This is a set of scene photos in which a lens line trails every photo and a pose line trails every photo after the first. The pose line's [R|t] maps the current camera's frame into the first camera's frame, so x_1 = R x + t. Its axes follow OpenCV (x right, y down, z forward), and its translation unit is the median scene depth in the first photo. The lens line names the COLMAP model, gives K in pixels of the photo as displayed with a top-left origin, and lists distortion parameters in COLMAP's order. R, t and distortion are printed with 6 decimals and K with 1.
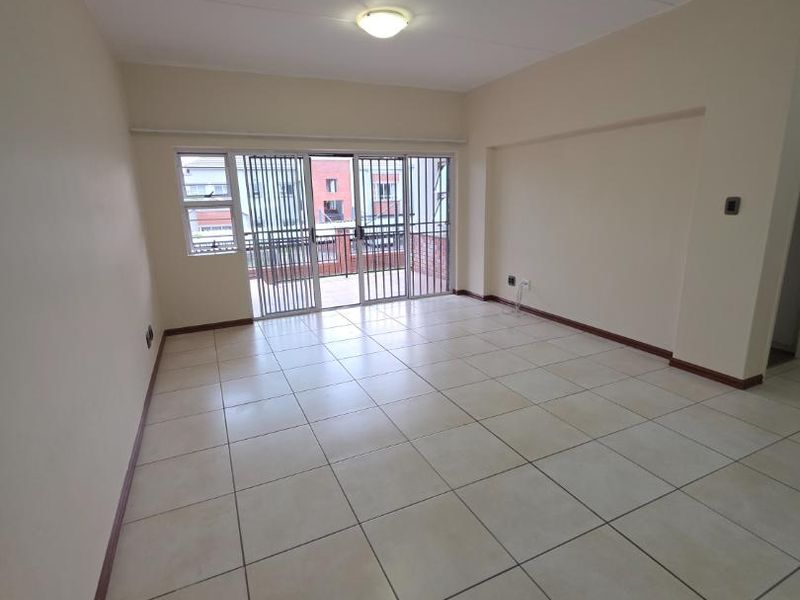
lens RADIAL K [[424.0, 0, 398.1], [0, 424.0, 299.2], [0, 0, 1]] dist [0.007050, -0.004909]
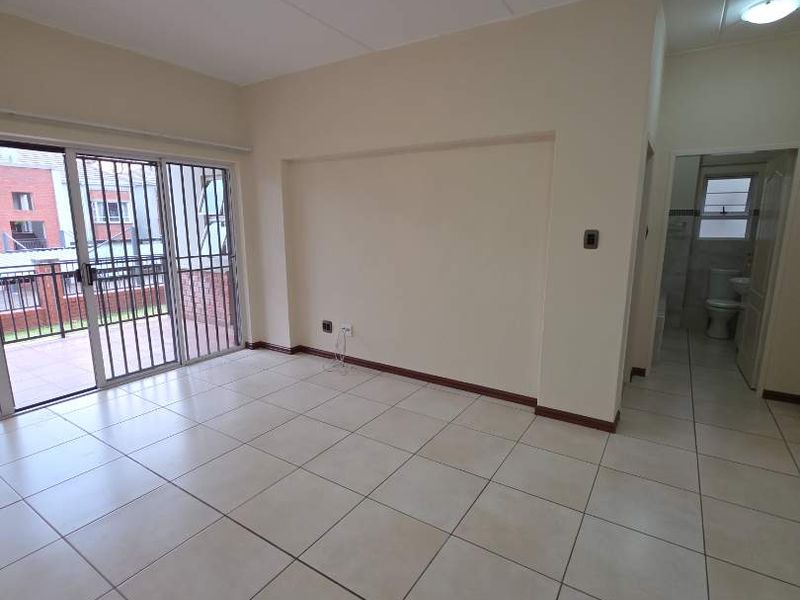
lens RADIAL K [[424.0, 0, 399.0], [0, 424.0, 297.7], [0, 0, 1]] dist [0.007050, -0.004909]
pose [[0.845033, -0.070613, 0.530032, -0.039336], [0.102683, 0.994223, -0.031253, -0.059774], [-0.524763, 0.080835, 0.847402, 0.249445]]
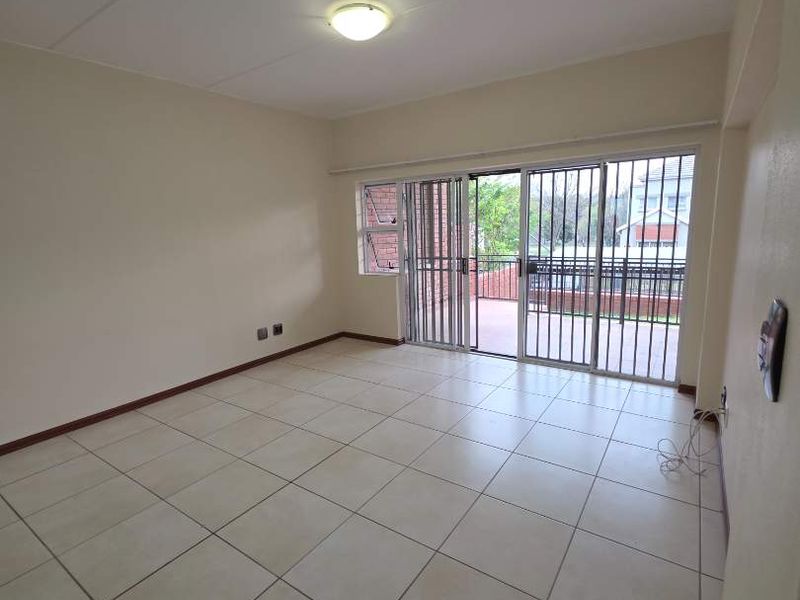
lens RADIAL K [[424.0, 0, 404.4], [0, 424.0, 298.0], [0, 0, 1]] dist [0.007050, -0.004909]
pose [[0.506451, 0.159300, -0.847426, 0.486825], [-0.184281, 0.980076, 0.074103, -0.126199], [0.842347, 0.118635, 0.525716, 0.436204]]
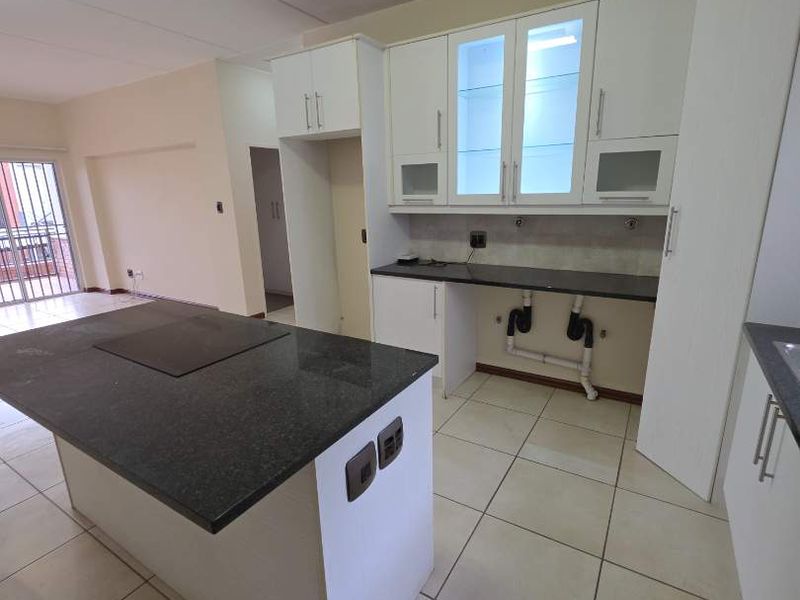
lens RADIAL K [[424.0, 0, 399.3], [0, 424.0, 301.6], [0, 0, 1]] dist [0.007050, -0.004909]
pose [[0.835358, -0.128692, 0.534429, 0.256767], [0.128605, 0.990982, 0.037612, 0.085162], [-0.534450, 0.037311, 0.844376, -0.374942]]
